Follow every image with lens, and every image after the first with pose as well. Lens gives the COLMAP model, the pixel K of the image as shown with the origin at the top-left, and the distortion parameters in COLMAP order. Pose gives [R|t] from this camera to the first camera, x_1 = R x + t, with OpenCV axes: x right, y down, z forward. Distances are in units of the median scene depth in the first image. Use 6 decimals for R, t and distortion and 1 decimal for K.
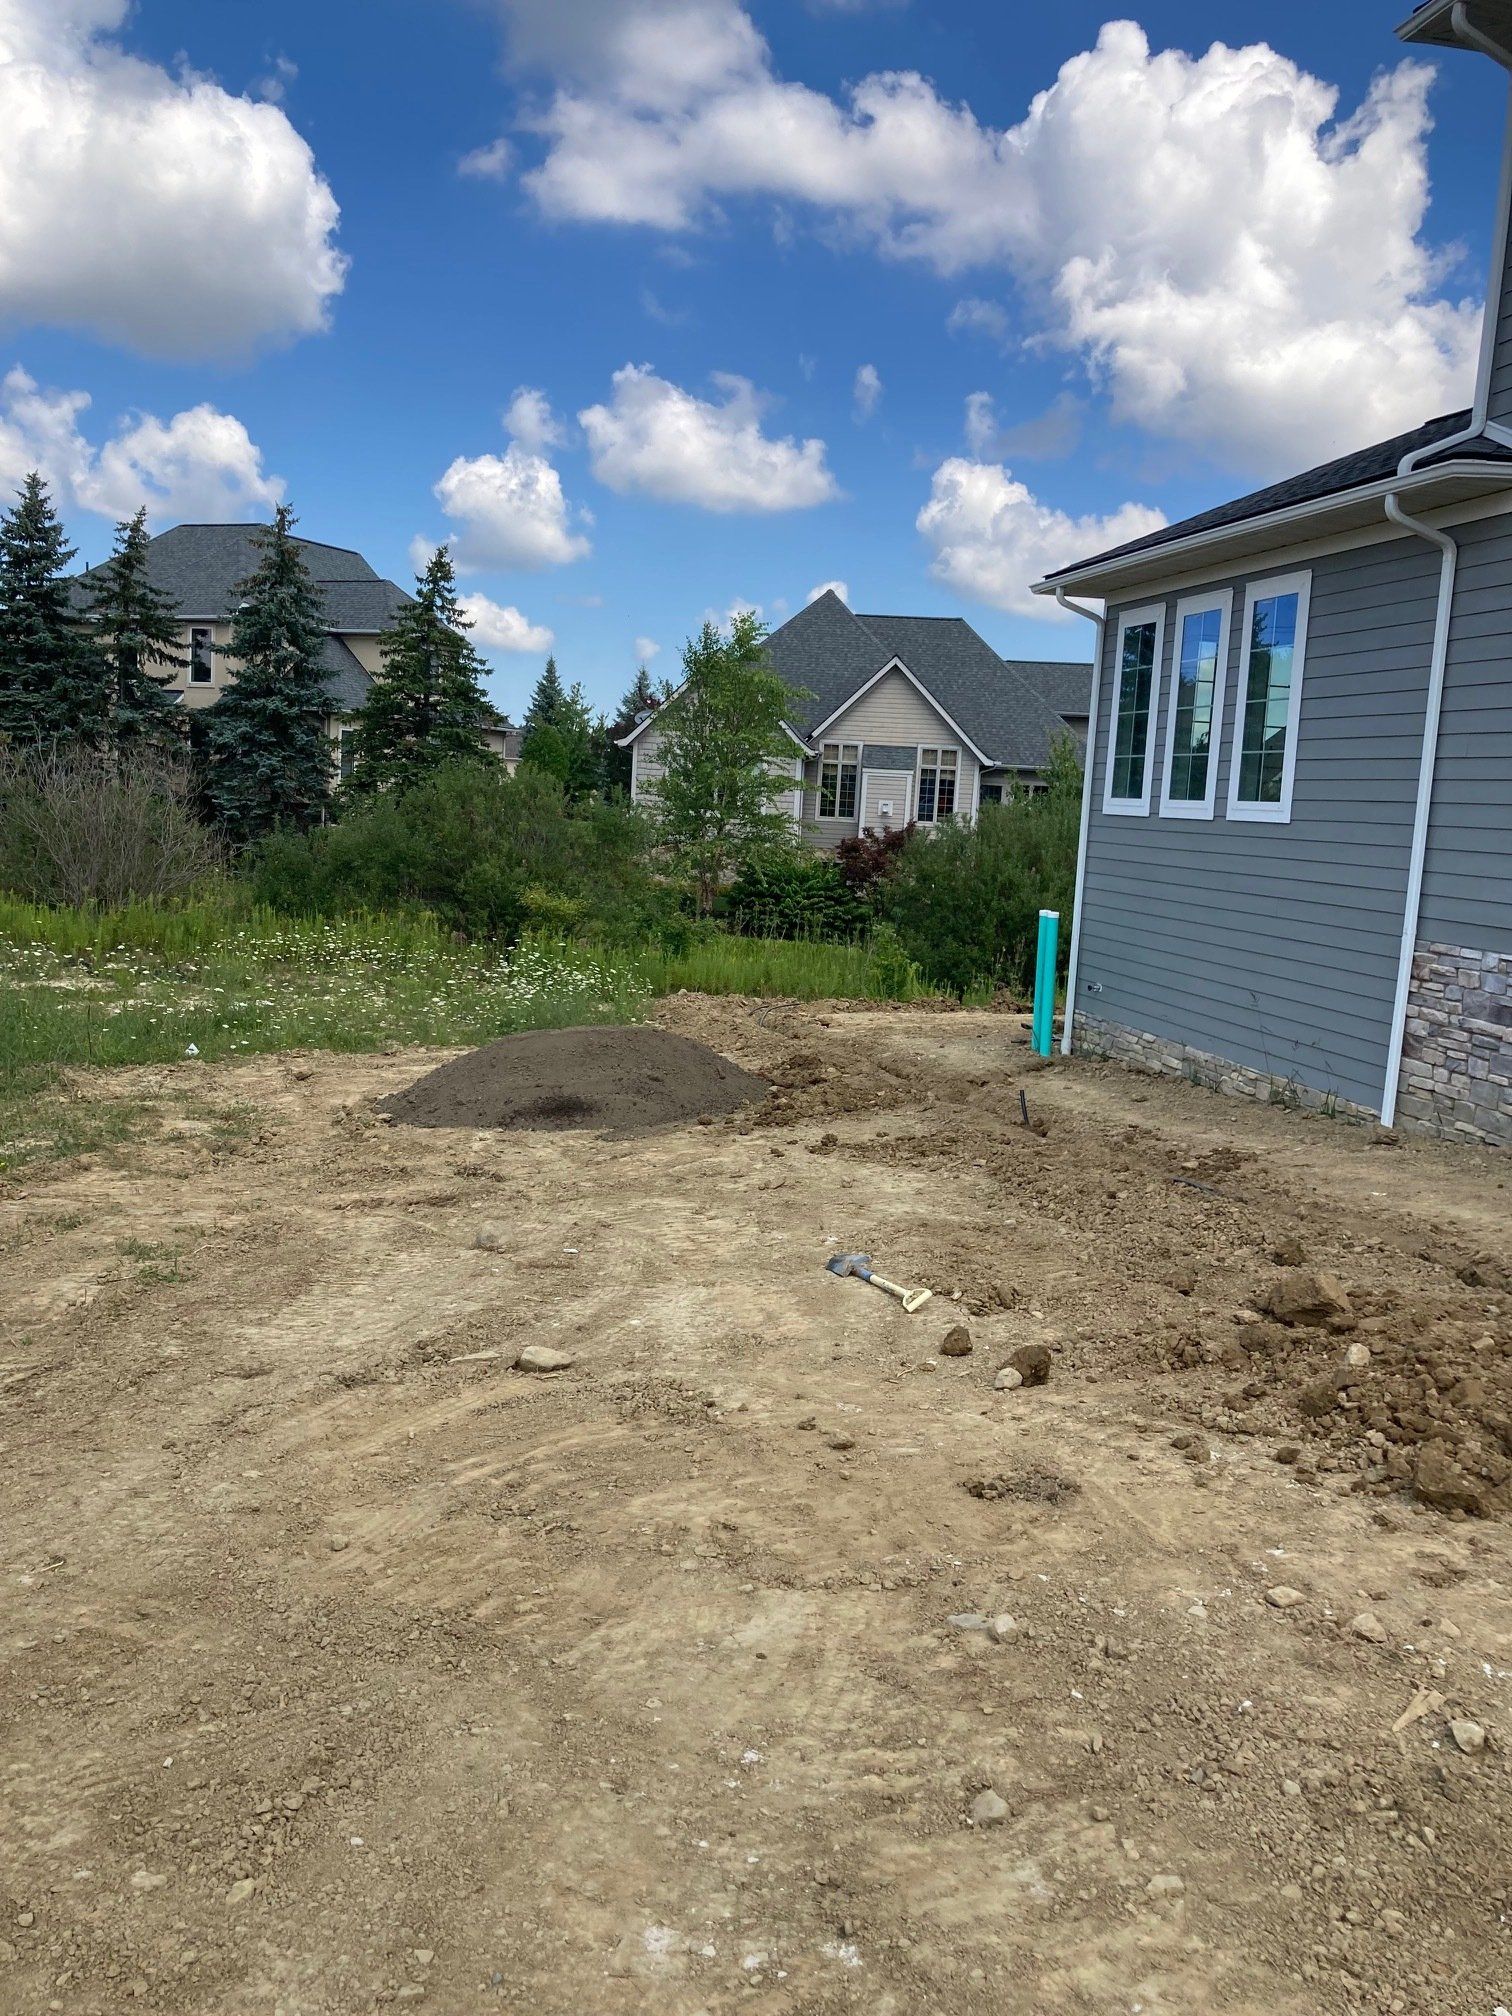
lens RADIAL K [[1652.2, 0, 795.6], [0, 1652.2, 999.6], [0, 0, 1]] dist [0.026162, -0.027820]
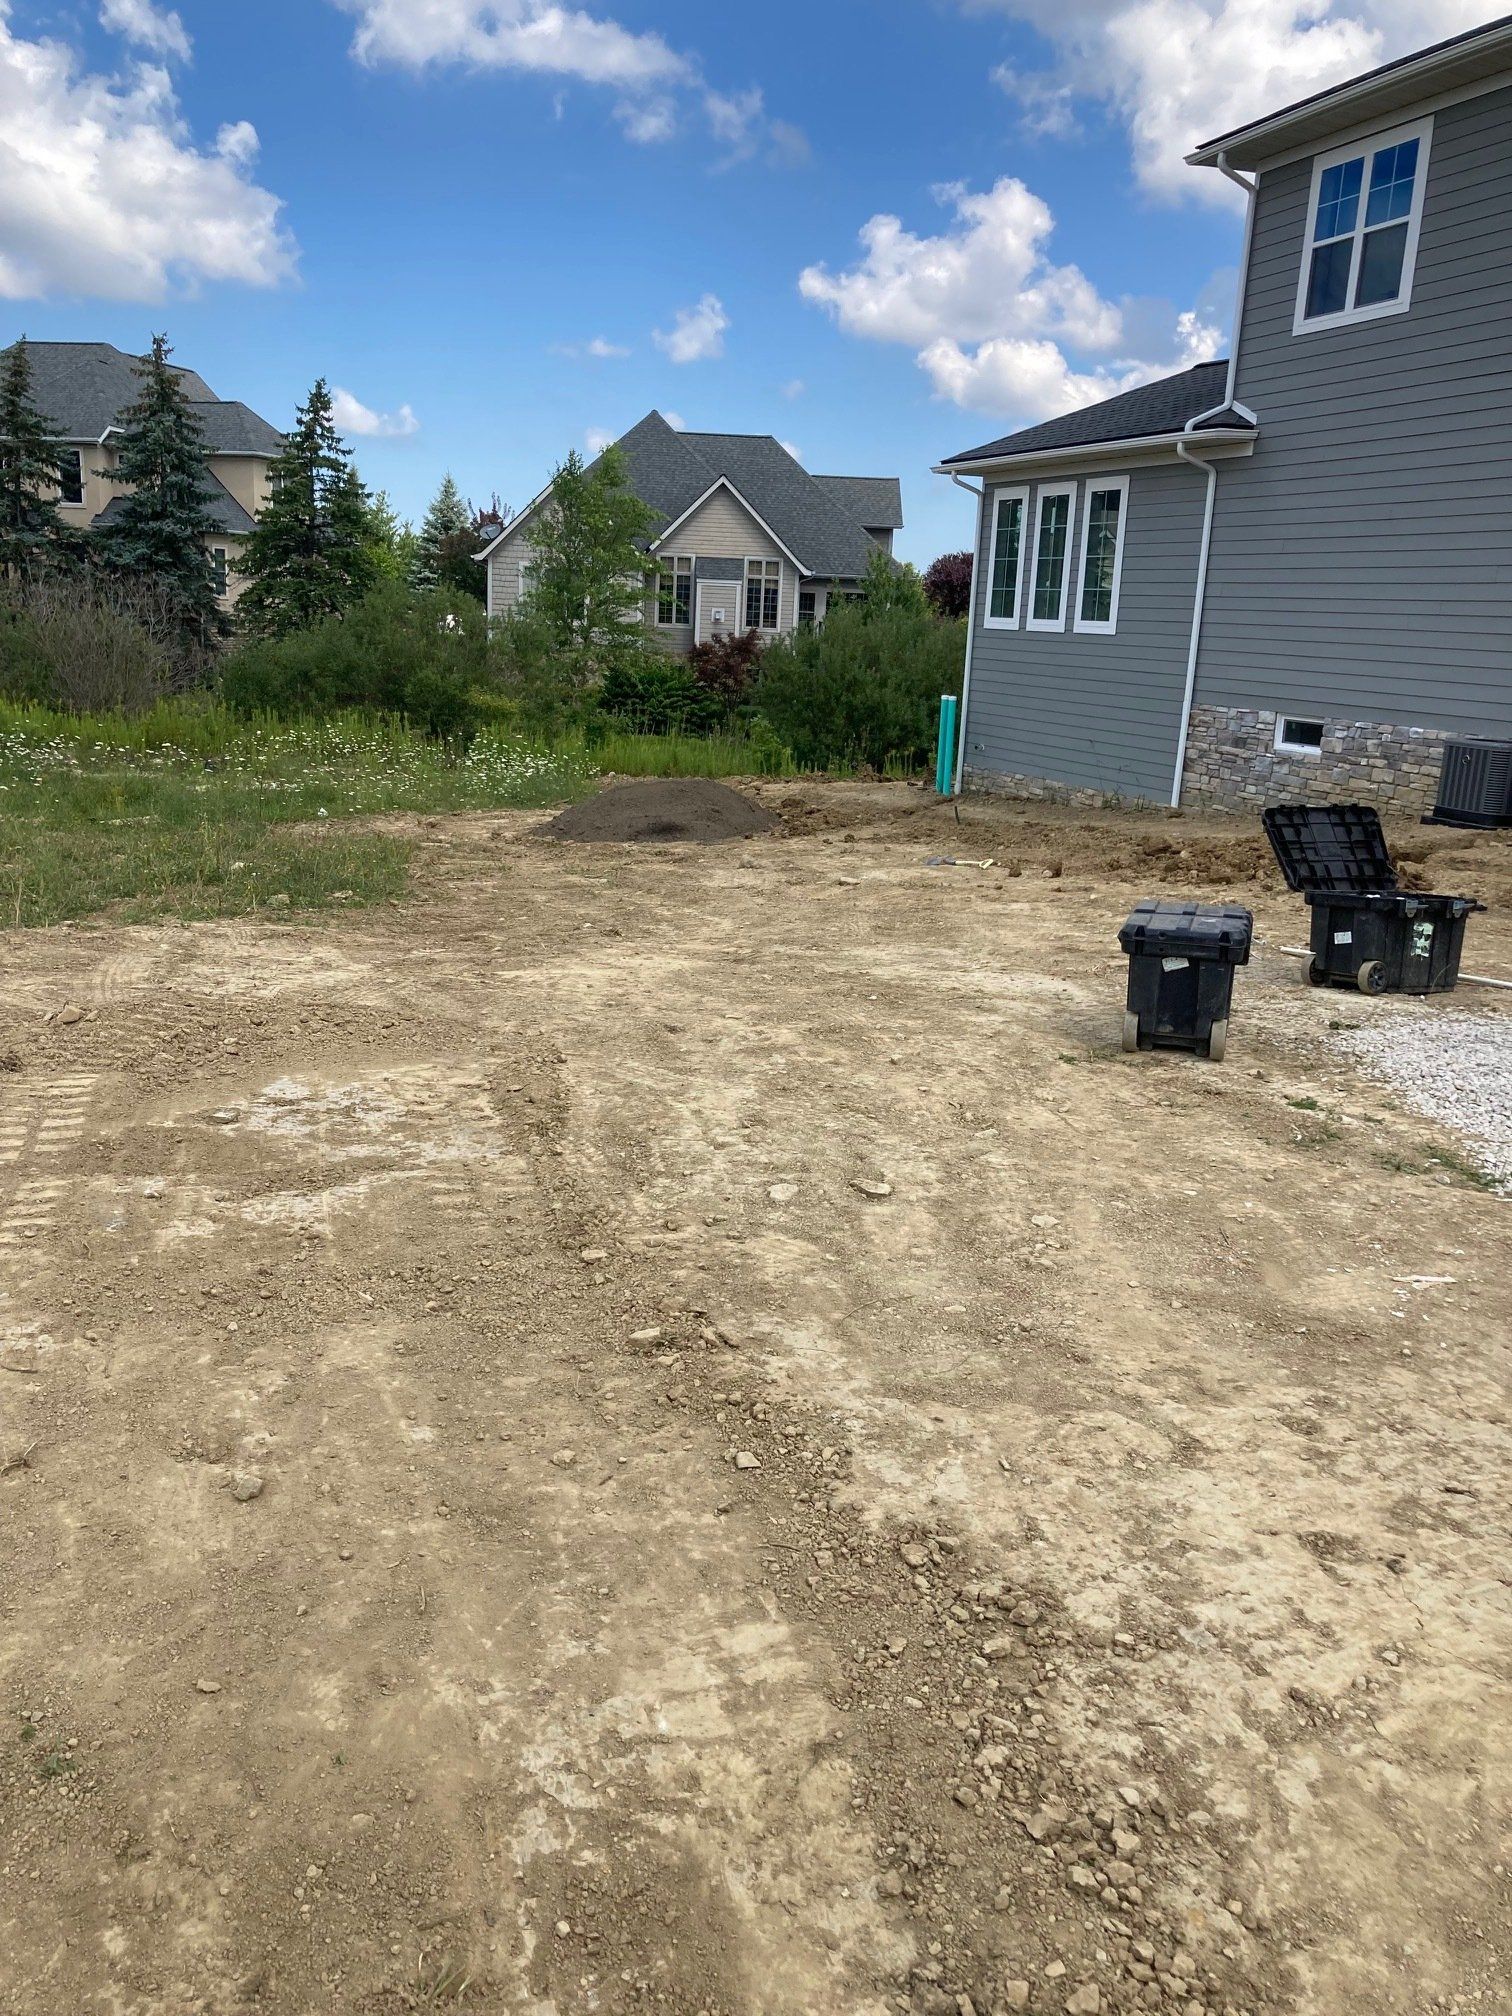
lens RADIAL K [[1652.2, 0, 751.7], [0, 1652.2, 1026.1], [0, 0, 1]] dist [0.026162, -0.027820]
pose [[0.992607, -0.043318, 0.113379, -0.070746], [0.027981, 0.990650, 0.133529, 0.013014], [-0.118103, -0.129369, 0.984538, -0.167930]]
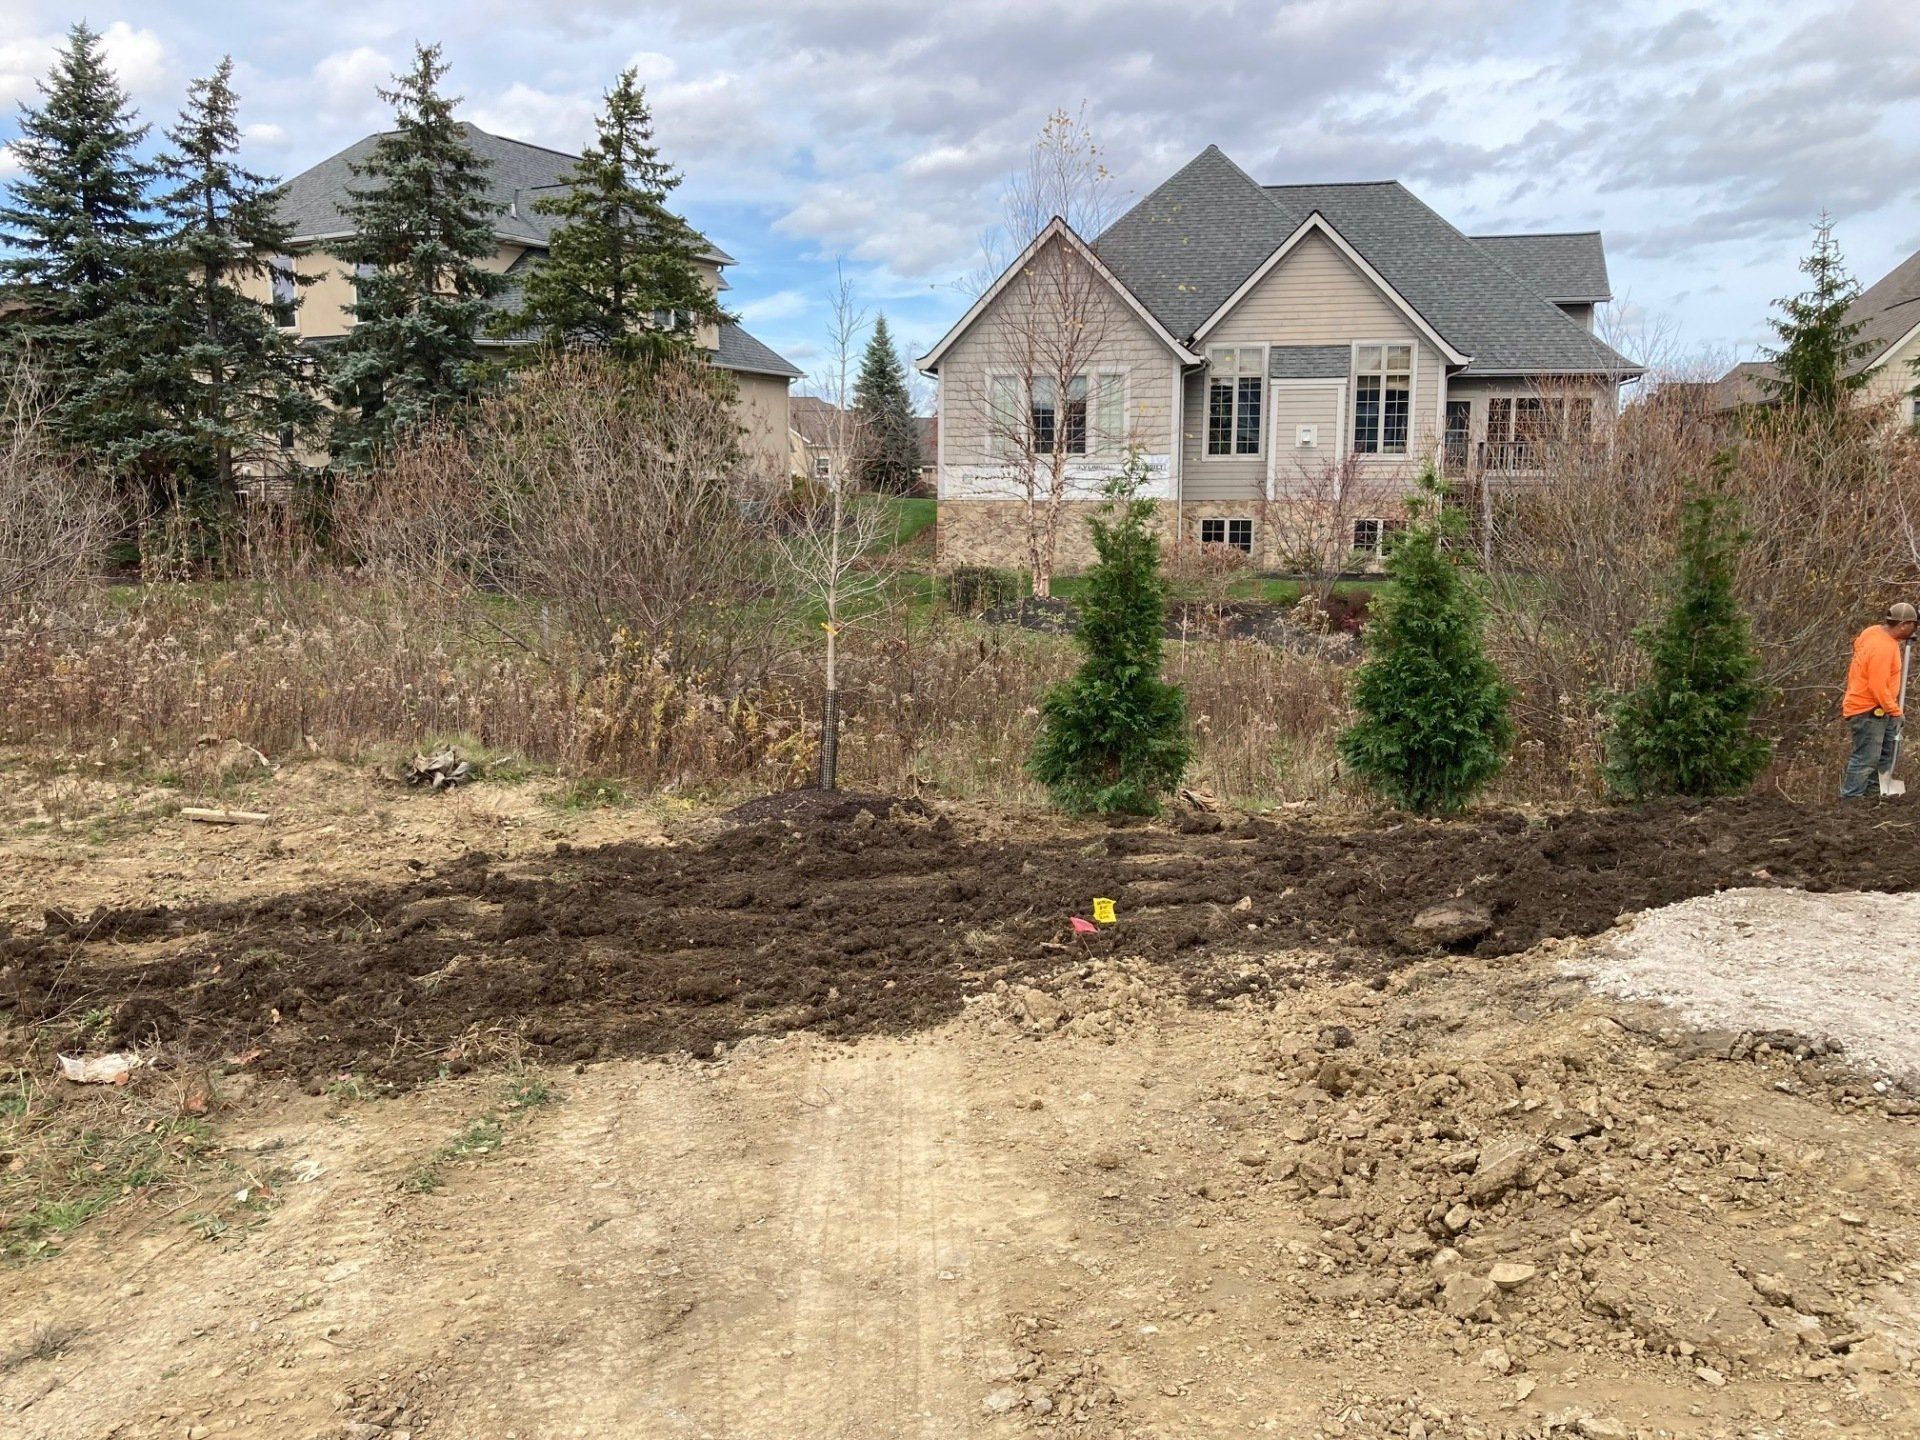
lens RADIAL K [[1570.9, 0, 953.7], [0, 1570.9, 708.5], [0, 0, 1]] dist [0.013196, -0.001076]
pose [[0.989448, -0.031994, -0.141313, -0.001846], [0.033696, 0.999385, 0.009663, -0.016074], [0.140917, -0.014322, 0.989918, 0.374780]]
